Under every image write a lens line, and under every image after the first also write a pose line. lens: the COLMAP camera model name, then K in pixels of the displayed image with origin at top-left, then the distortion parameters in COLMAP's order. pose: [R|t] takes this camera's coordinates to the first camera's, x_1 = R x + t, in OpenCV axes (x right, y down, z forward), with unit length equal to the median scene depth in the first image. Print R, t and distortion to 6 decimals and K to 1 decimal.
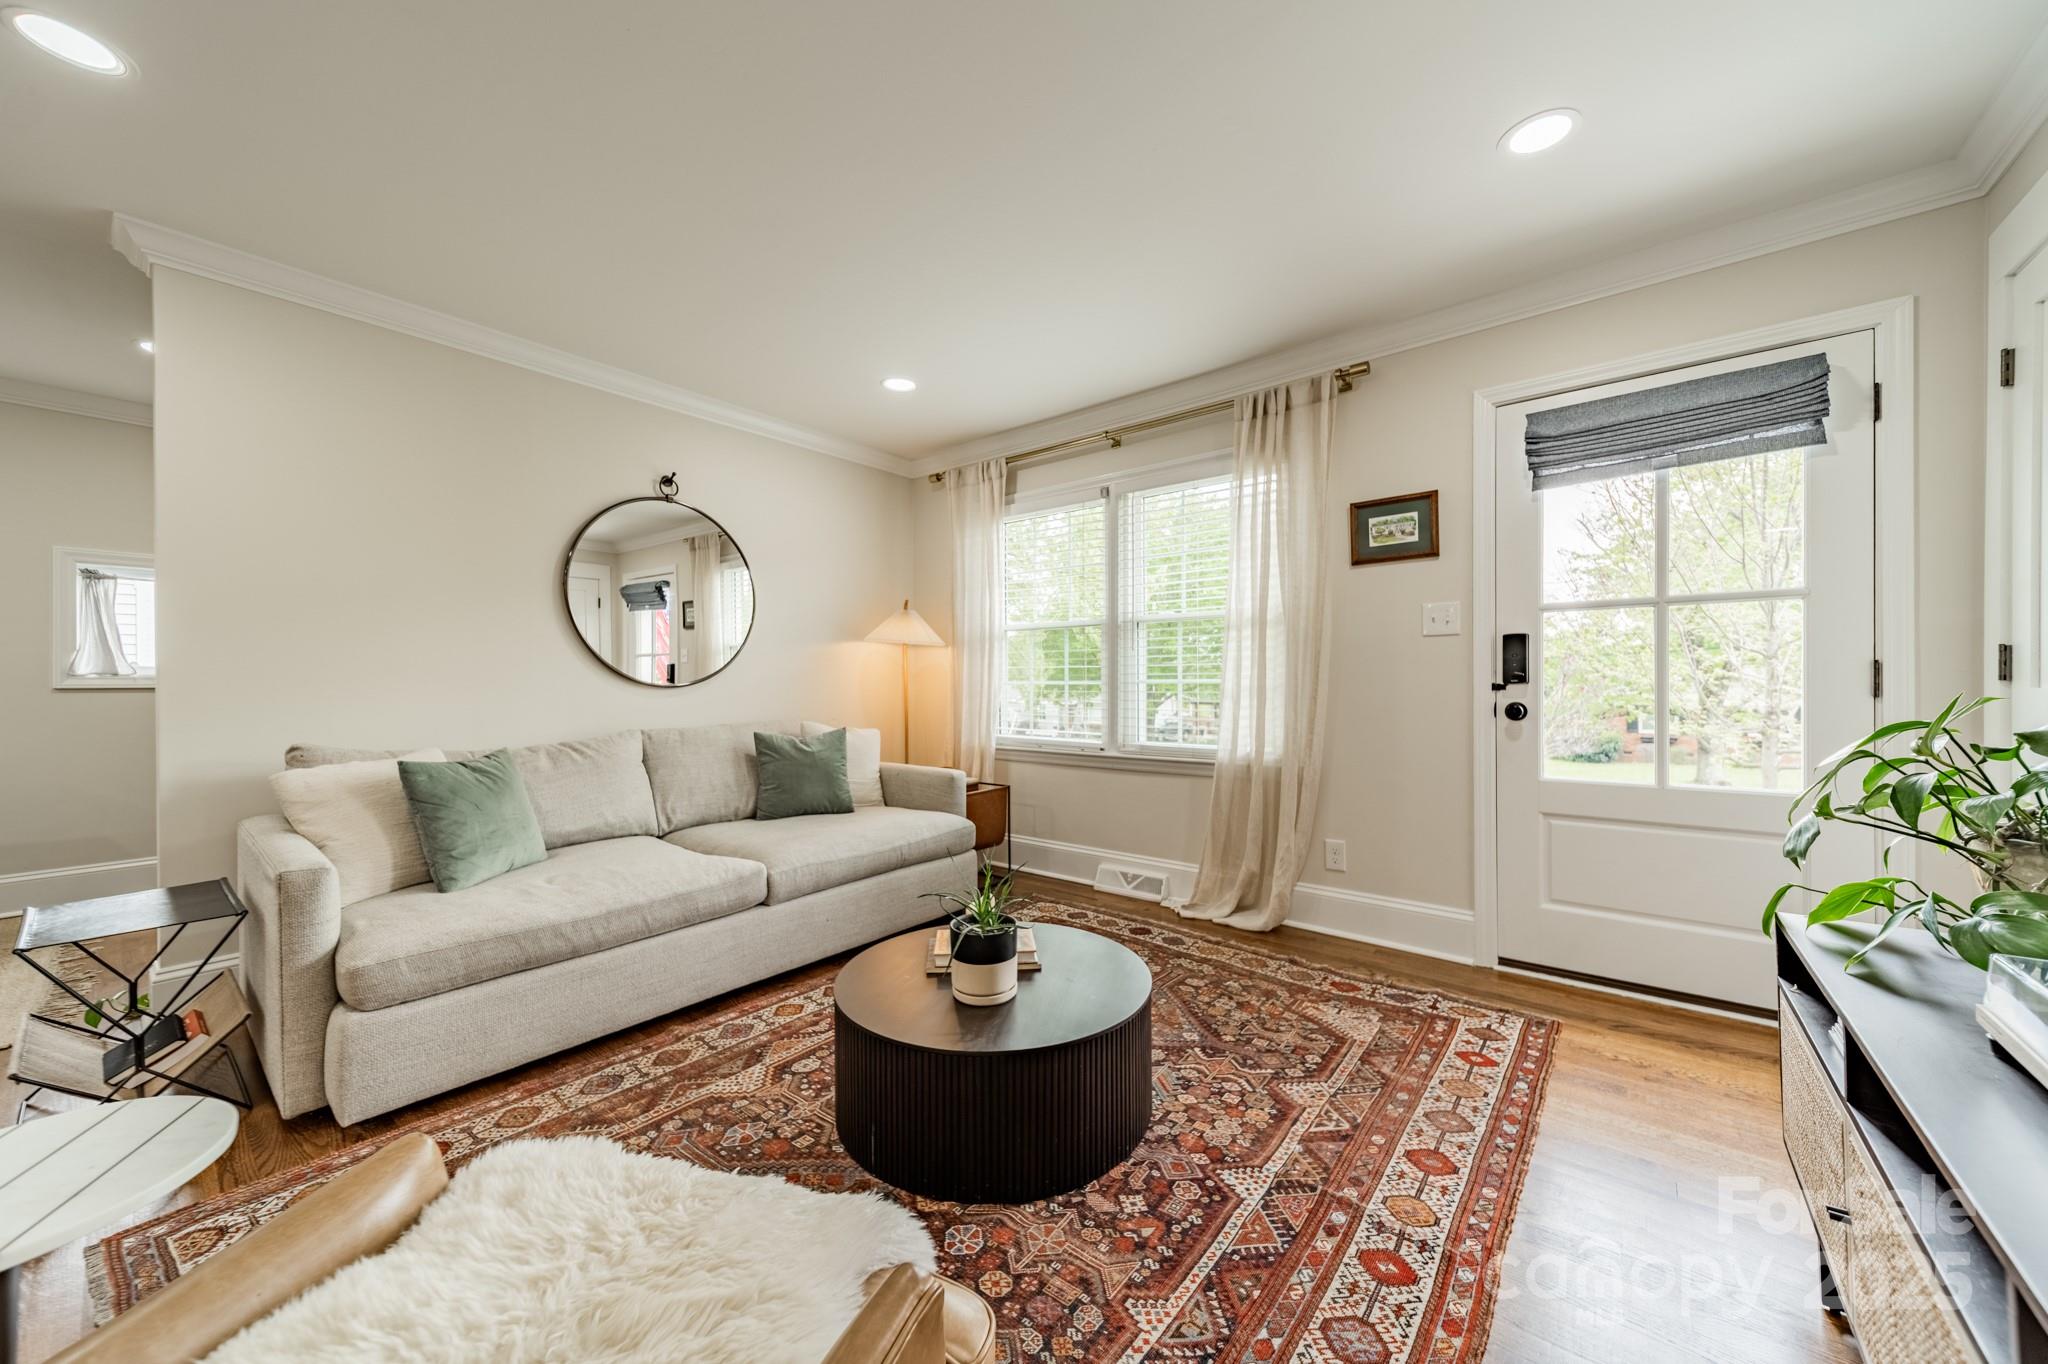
lens RADIAL K [[728.3, 0, 1037.2], [0, 728.3, 685.4], [0, 0, 1]] dist [0.009651, -0.000509]
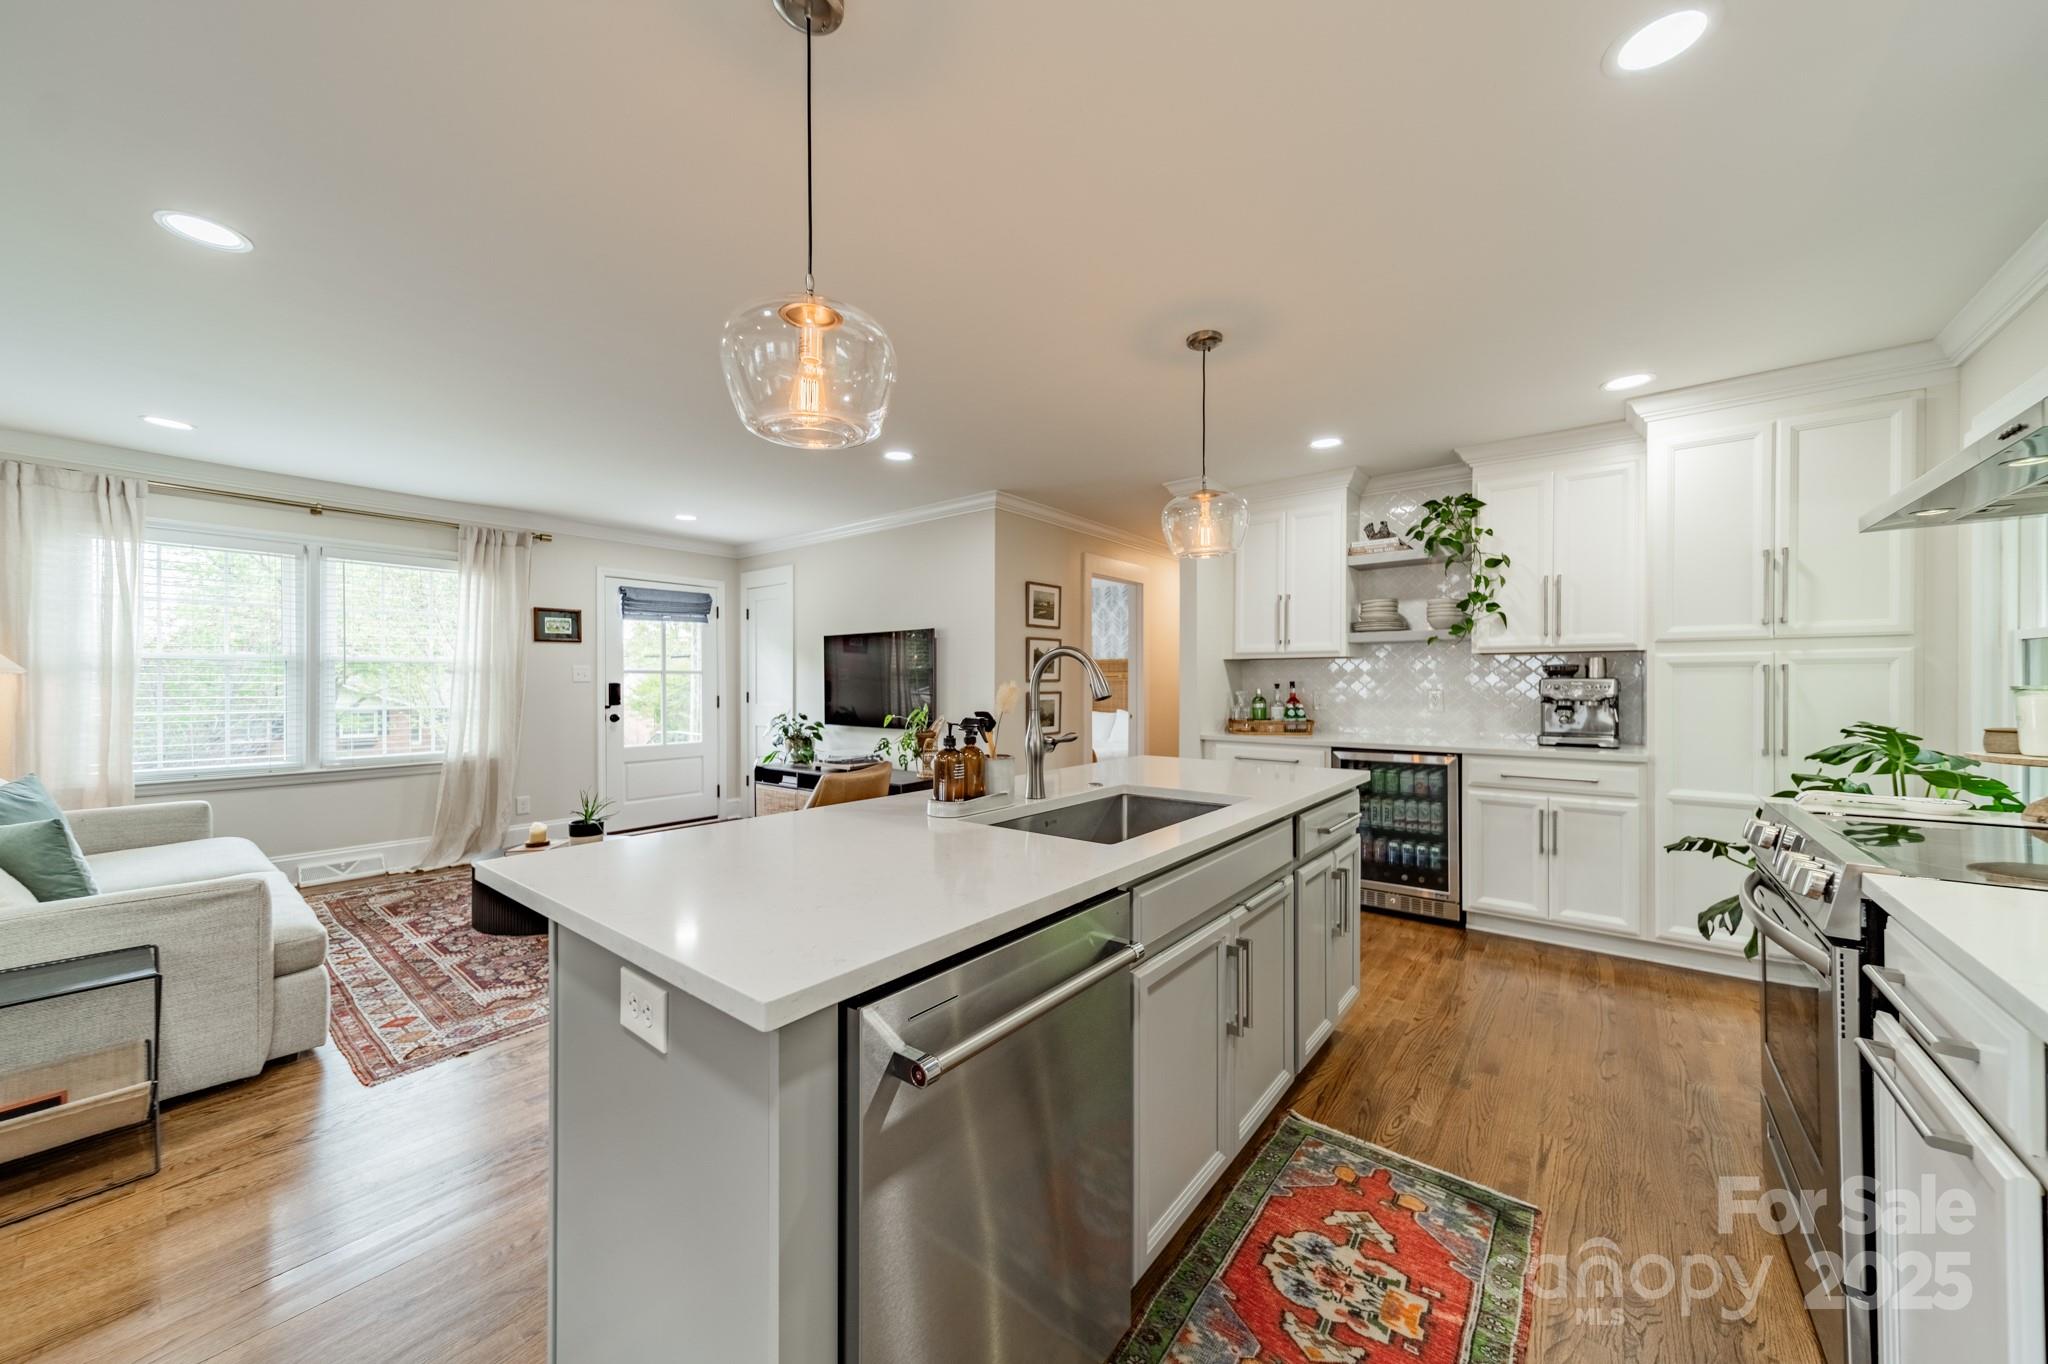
lens RADIAL K [[728.3, 0, 1026.7], [0, 728.3, 685.0], [0, 0, 1]] dist [0.009651, -0.000509]
pose [[-0.007226, 0.000698, 0.999974, -1.389698], [0.003104, 0.999995, -0.000675, -0.051890], [-0.999969, 0.003099, -0.007229, -0.200945]]
